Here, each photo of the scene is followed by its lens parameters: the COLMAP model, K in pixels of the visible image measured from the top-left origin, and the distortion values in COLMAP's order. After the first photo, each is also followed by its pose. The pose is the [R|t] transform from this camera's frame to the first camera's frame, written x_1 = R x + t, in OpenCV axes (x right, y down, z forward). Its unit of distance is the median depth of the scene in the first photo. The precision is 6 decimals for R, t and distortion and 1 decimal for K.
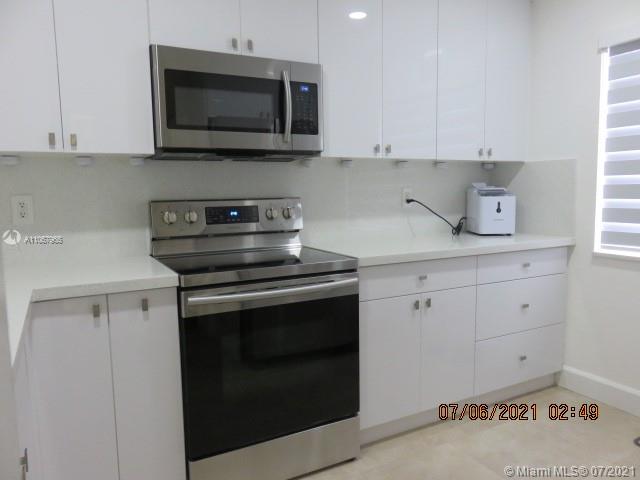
lens RADIAL K [[479.0, 0, 320.0], [0, 479.0, 240.0], [0, 0, 1]] dist [0.002920, 0.000990]
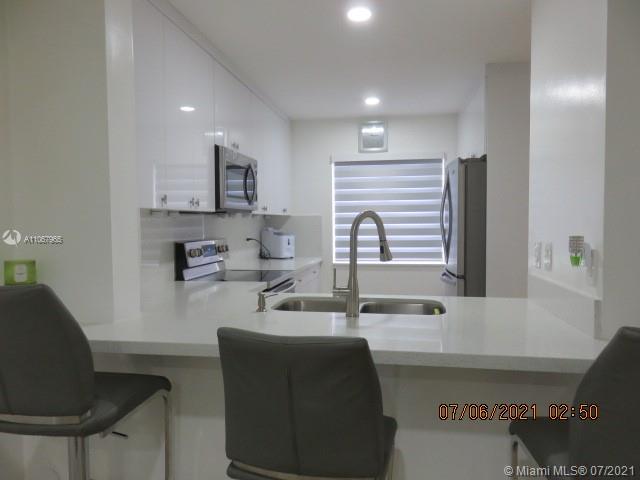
lens RADIAL K [[479.0, 0, 320.0], [0, 479.0, 240.0], [0, 0, 1]] dist [0.002920, 0.000990]
pose [[0.614427, -0.021927, 0.788669, -1.184267], [0.087565, 0.995333, -0.040545, 0.005725], [-0.784100, 0.093972, 0.613479, -0.190412]]
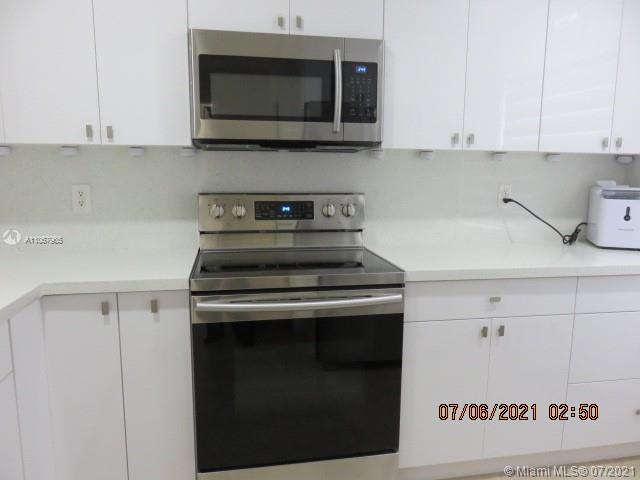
lens RADIAL K [[484.6, 0, 318.4], [0, 484.6, 242.3], [0, 0, 1]] dist [-0.007051, -0.000767]
pose [[0.953963, 0.066814, -0.292387, 0.162563], [-0.054966, 0.997307, 0.048559, -0.041710], [0.294843, -0.030252, 0.955067, 0.129656]]
